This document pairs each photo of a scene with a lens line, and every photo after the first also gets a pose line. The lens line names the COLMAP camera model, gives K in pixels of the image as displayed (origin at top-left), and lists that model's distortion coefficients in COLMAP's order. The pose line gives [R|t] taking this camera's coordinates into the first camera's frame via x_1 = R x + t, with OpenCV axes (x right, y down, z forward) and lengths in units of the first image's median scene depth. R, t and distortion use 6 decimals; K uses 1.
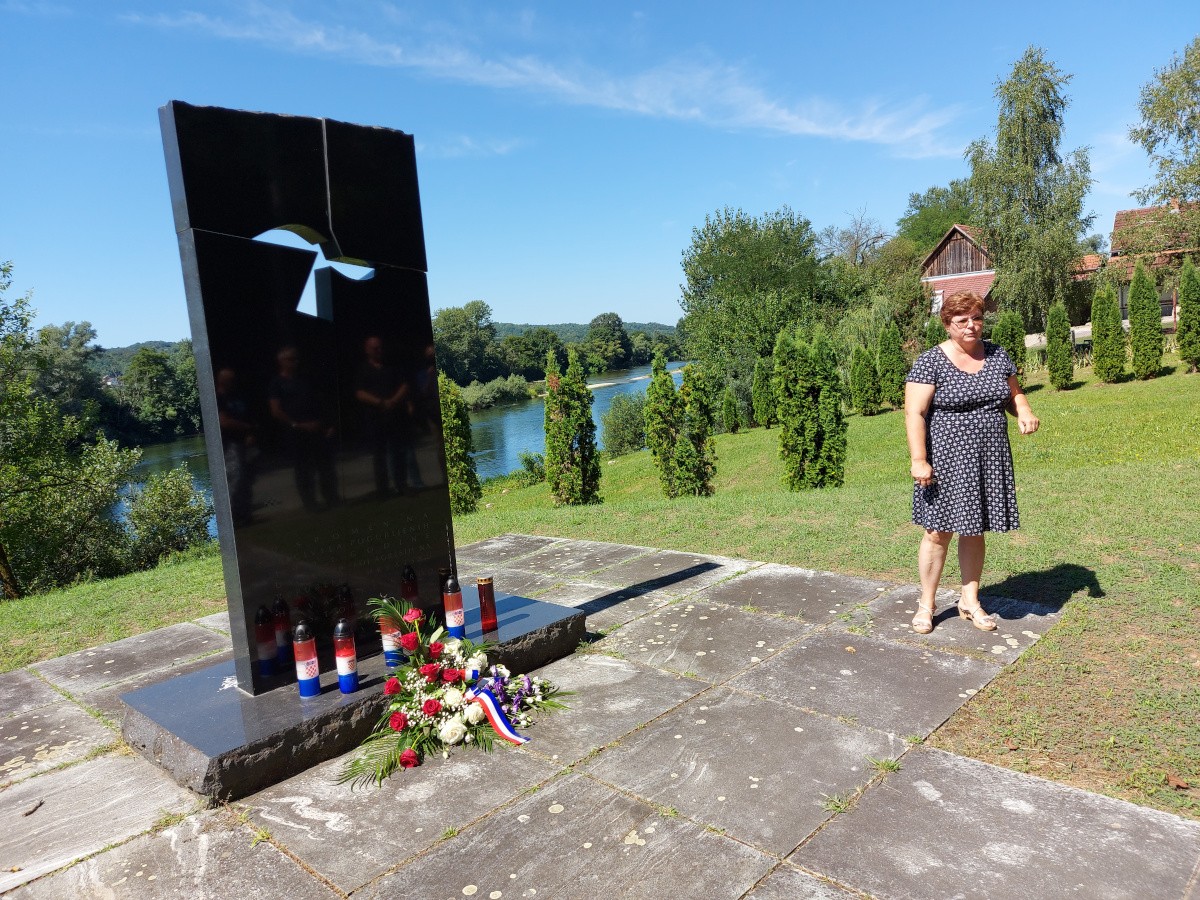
lens RADIAL K [[850.9, 0, 596.6], [0, 850.9, 450.7], [0, 0, 1]] dist [0.096379, -0.109072]
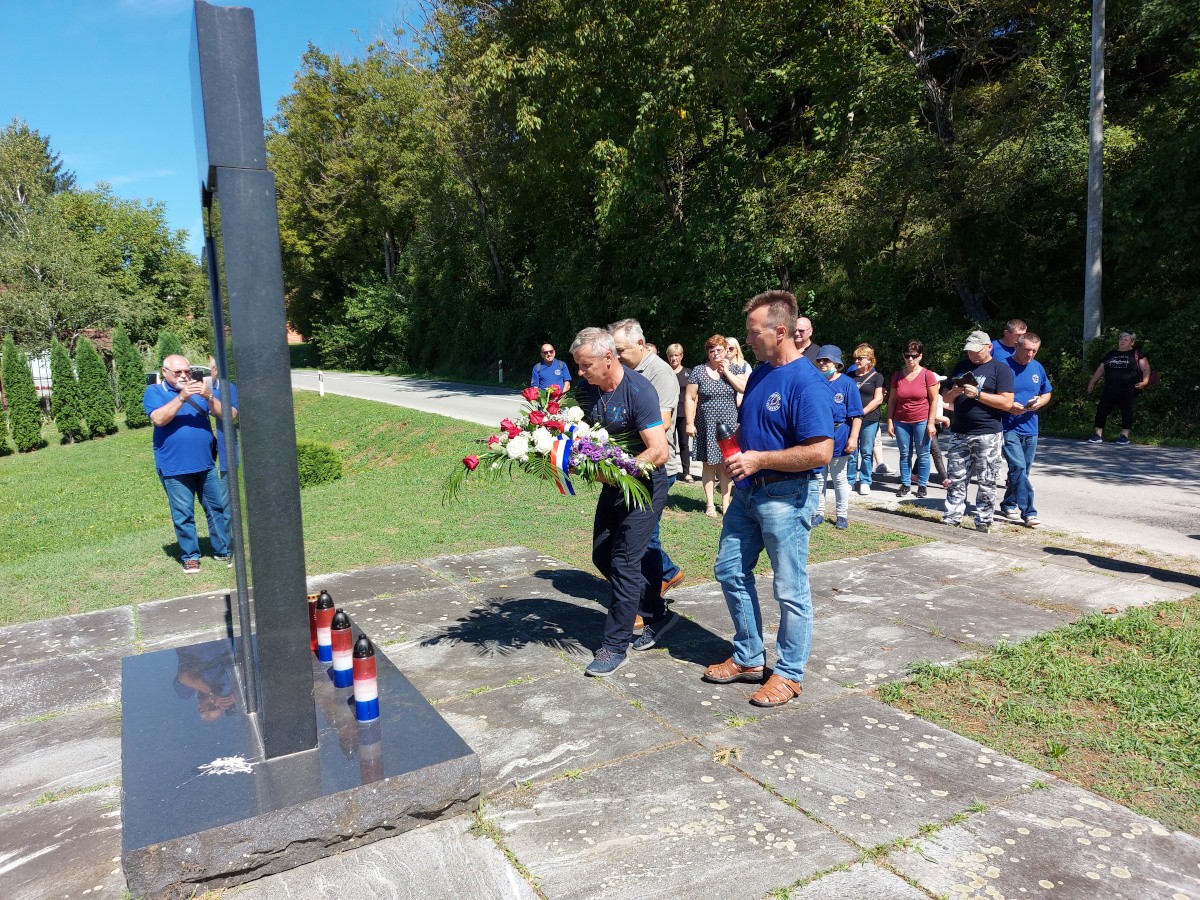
lens RADIAL K [[854.7, 0, 600.8], [0, 854.7, 451.7], [0, 0, 1]] dist [0.091673, -0.091971]
pose [[0.288018, -0.034852, 0.956991, -0.317275], [0.127759, 0.991803, -0.002331, 0.012212], [-0.949064, 0.122935, 0.290110, 0.137542]]
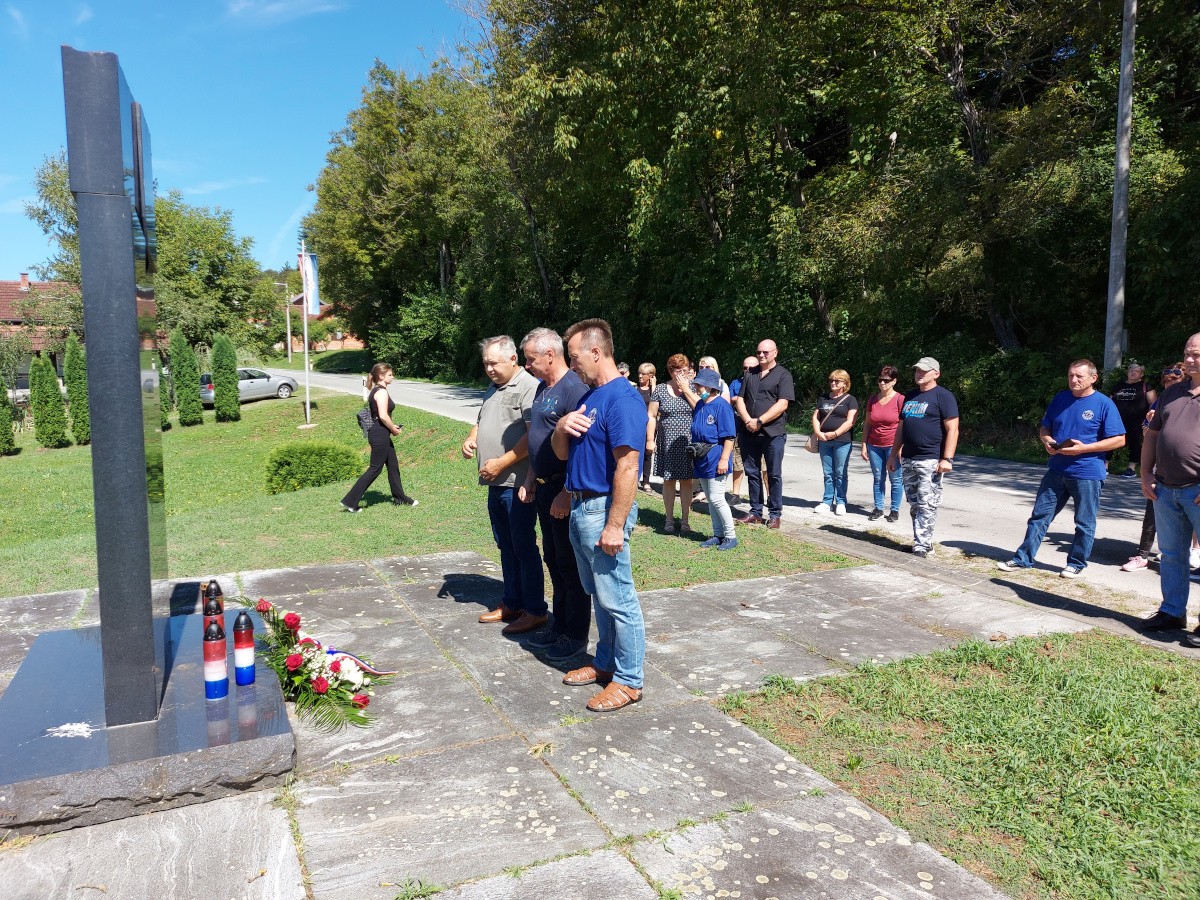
lens RADIAL K [[854.8, 0, 600.0], [0, 854.8, 450.0], [0, 0, 1]] dist [0.110603, -0.121662]
pose [[0.353202, -0.006138, 0.935527, -0.312845], [0.088909, 0.995673, -0.027035, 0.020483], [-0.931313, 0.092726, 0.352219, 0.066323]]
